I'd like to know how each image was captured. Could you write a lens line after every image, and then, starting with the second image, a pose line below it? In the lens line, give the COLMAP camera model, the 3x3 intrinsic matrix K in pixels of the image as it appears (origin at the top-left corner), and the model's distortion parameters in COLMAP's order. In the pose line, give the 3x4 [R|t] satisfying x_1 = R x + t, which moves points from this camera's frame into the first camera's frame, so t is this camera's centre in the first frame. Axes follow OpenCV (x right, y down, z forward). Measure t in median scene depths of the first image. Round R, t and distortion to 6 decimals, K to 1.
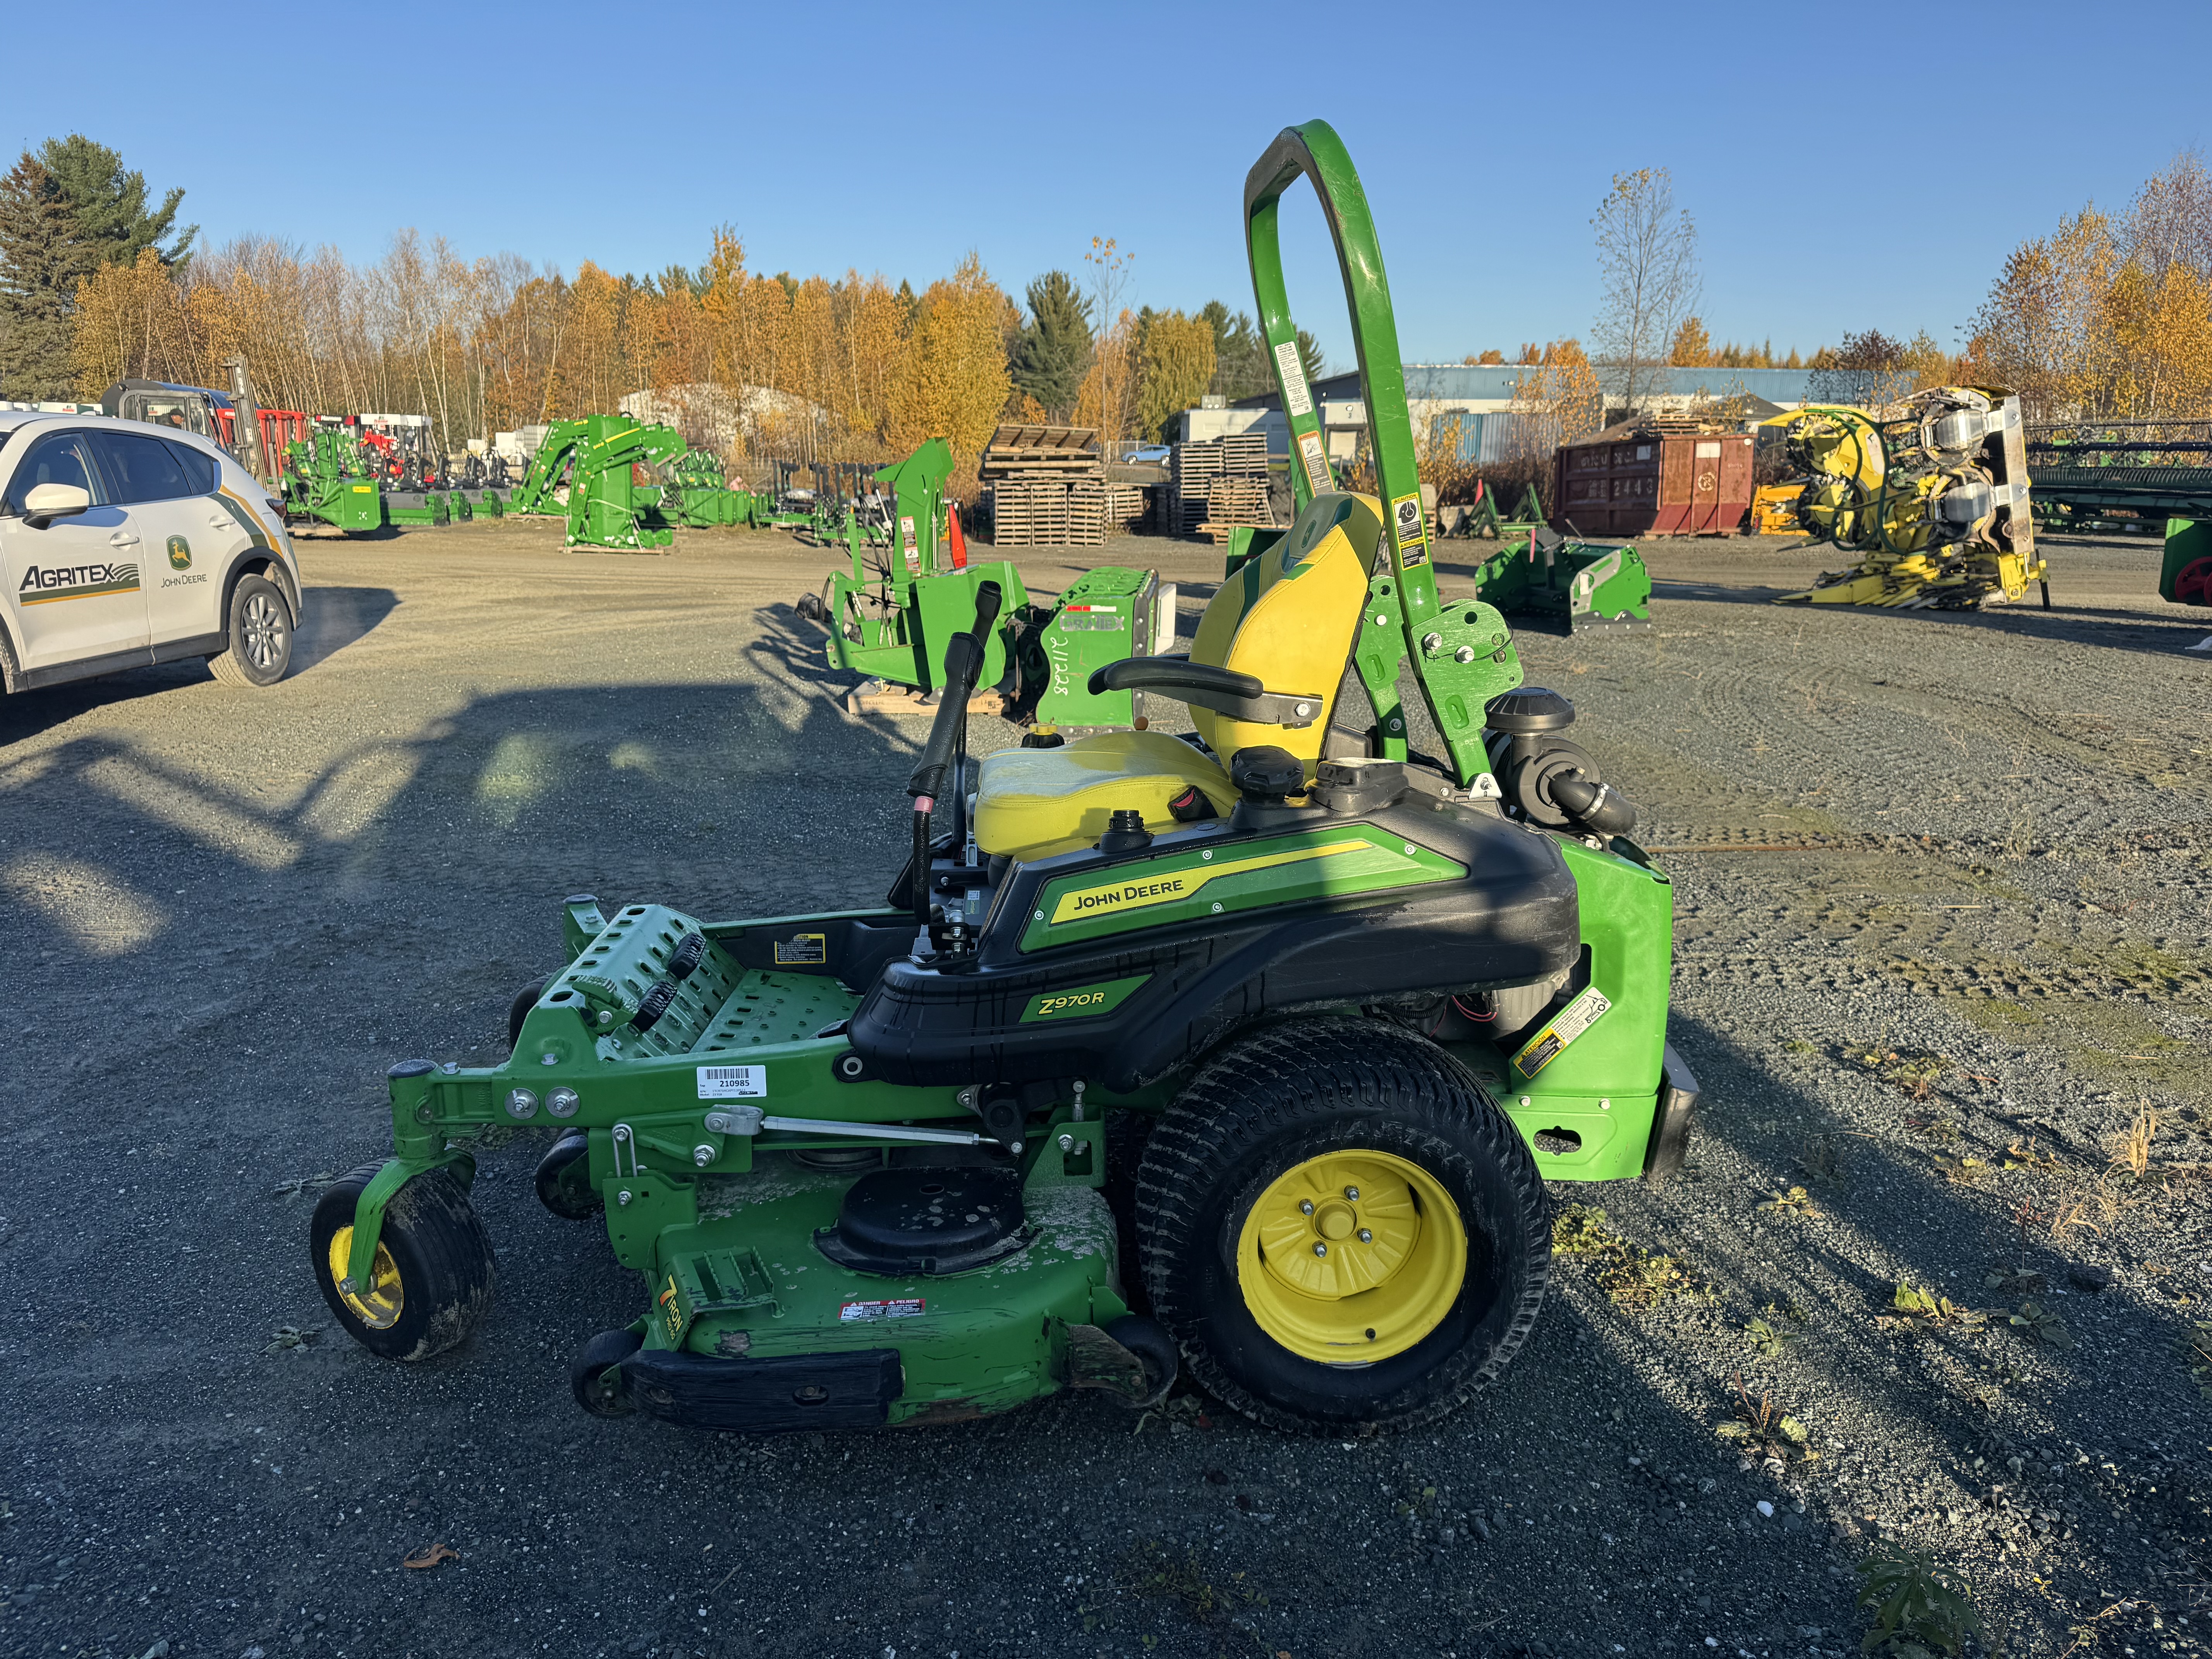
lens RADIAL K [[1515.6, 0, 1105.5], [0, 1515.6, 935.9], [0, 0, 1]] dist [0.037374, -0.047577]
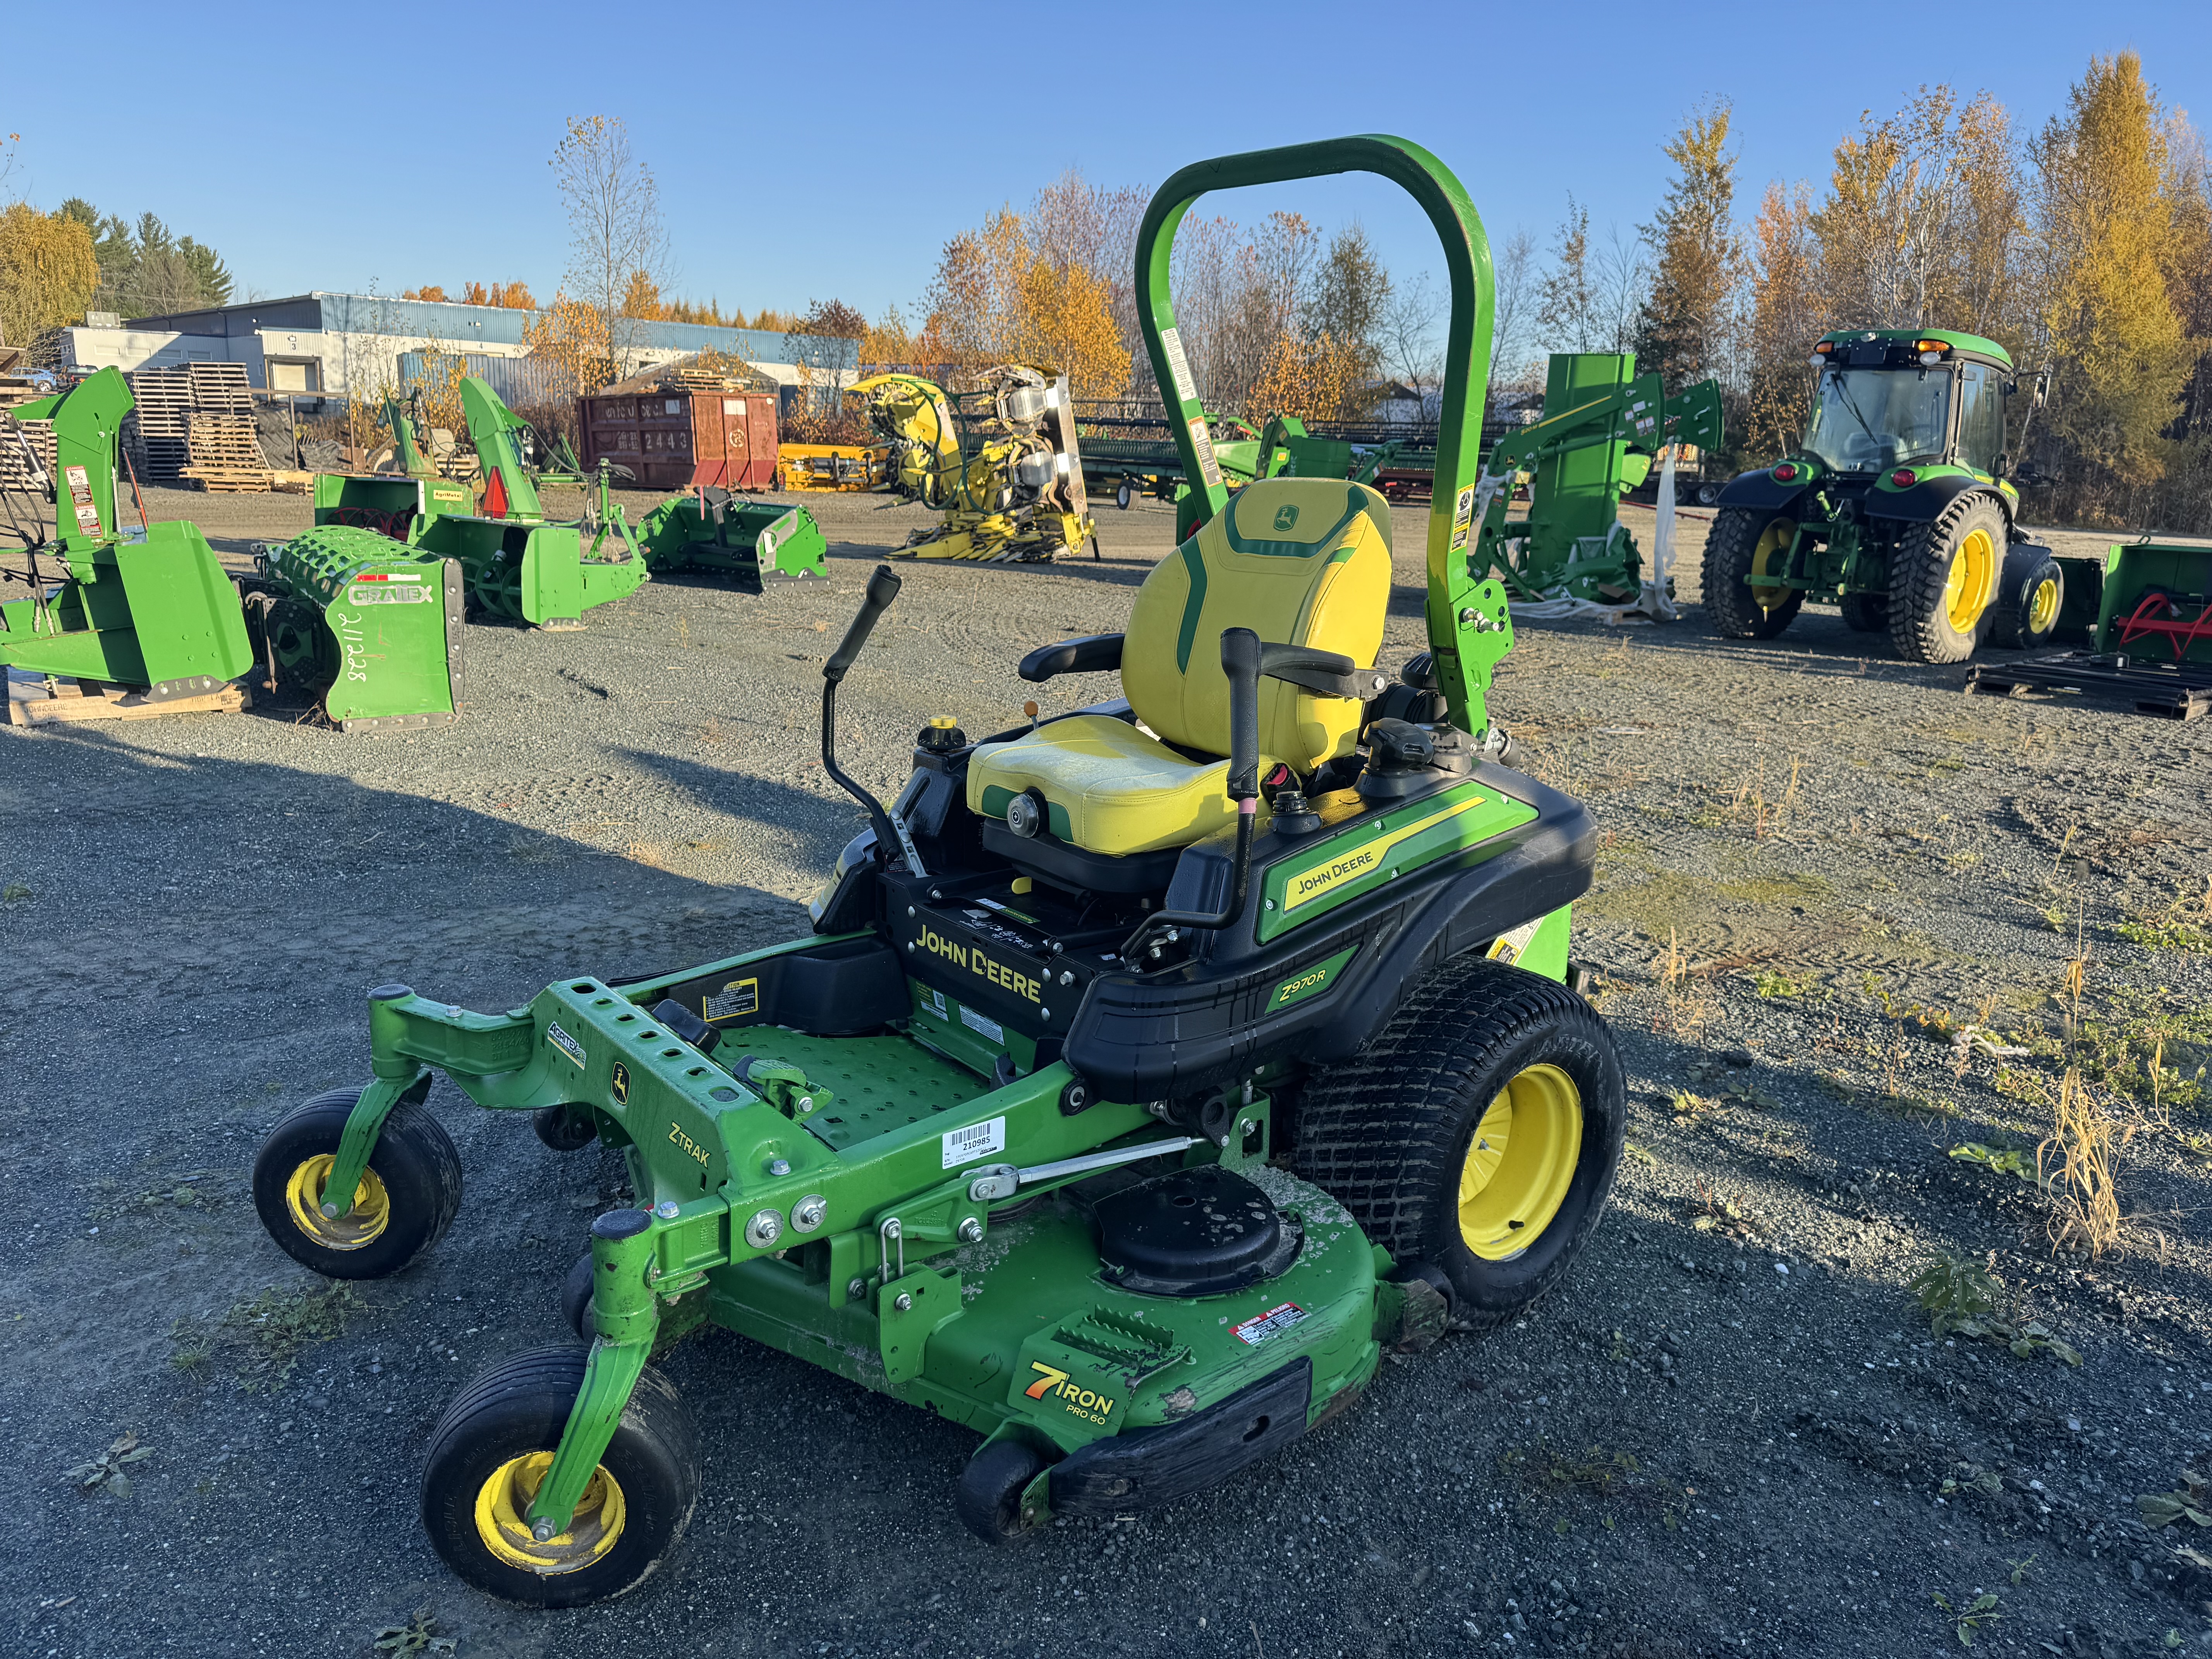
lens RADIAL K [[1563.2, 0, 1100.0], [0, 1563.2, 910.4], [0, 0, 1]] dist [0.003057, -0.018724]
pose [[0.802029, -0.143403, 0.579815, -0.115742], [0.138439, 0.988947, 0.053097, -0.012634], [-0.581020, 0.037683, 0.813016, 0.035125]]
